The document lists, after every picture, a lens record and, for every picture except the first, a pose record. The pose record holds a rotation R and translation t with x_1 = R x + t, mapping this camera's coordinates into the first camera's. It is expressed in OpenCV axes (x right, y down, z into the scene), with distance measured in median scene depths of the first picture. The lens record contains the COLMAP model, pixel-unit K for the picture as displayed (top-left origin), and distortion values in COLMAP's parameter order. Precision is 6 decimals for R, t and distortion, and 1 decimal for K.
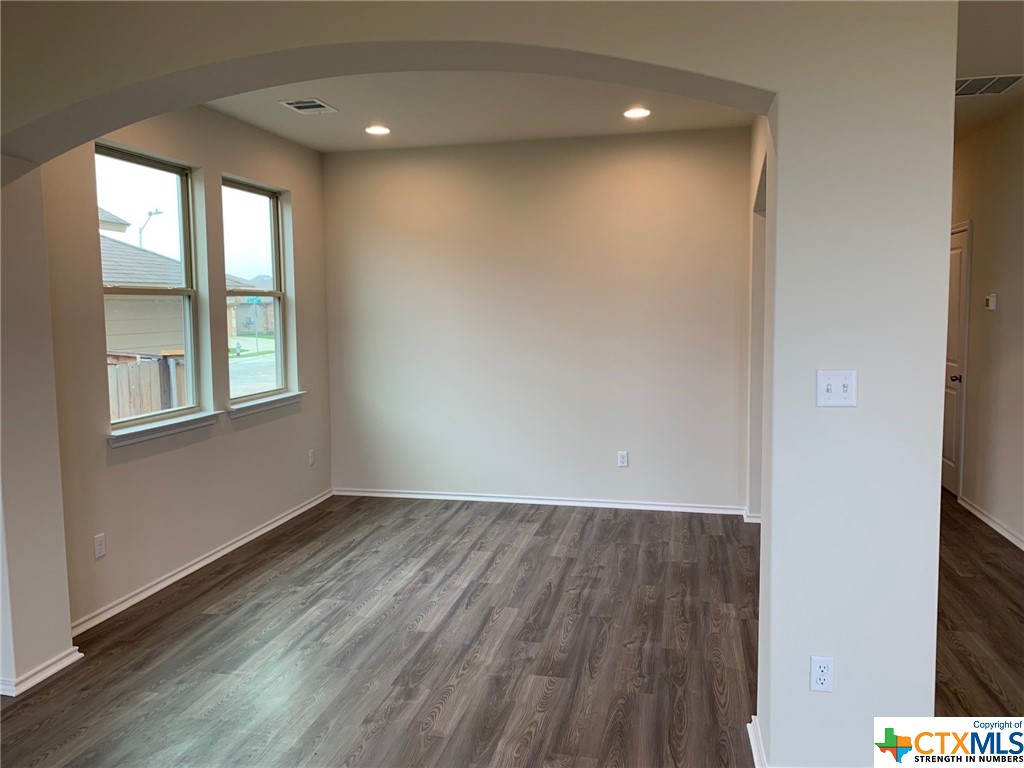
lens RADIAL K [[784.2, 0, 506.6], [0, 784.2, 380.5], [0, 0, 1]] dist [0.011078, -0.011340]
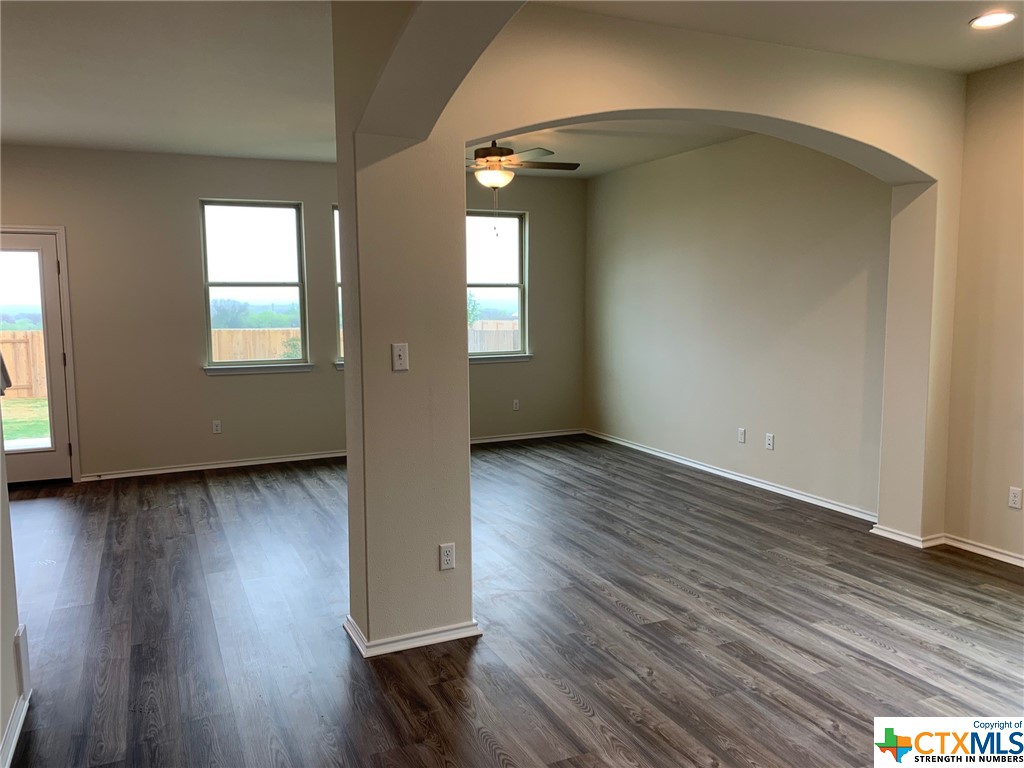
lens RADIAL K [[784.2, 0, 510.6], [0, 784.2, 383.8], [0, 0, 1]] dist [0.011078, -0.011340]
pose [[-0.780991, 0.091057, -0.617868, 0.760116], [-0.043921, 0.978857, 0.199774, -0.148281], [0.622996, 0.183159, -0.760480, 1.442896]]
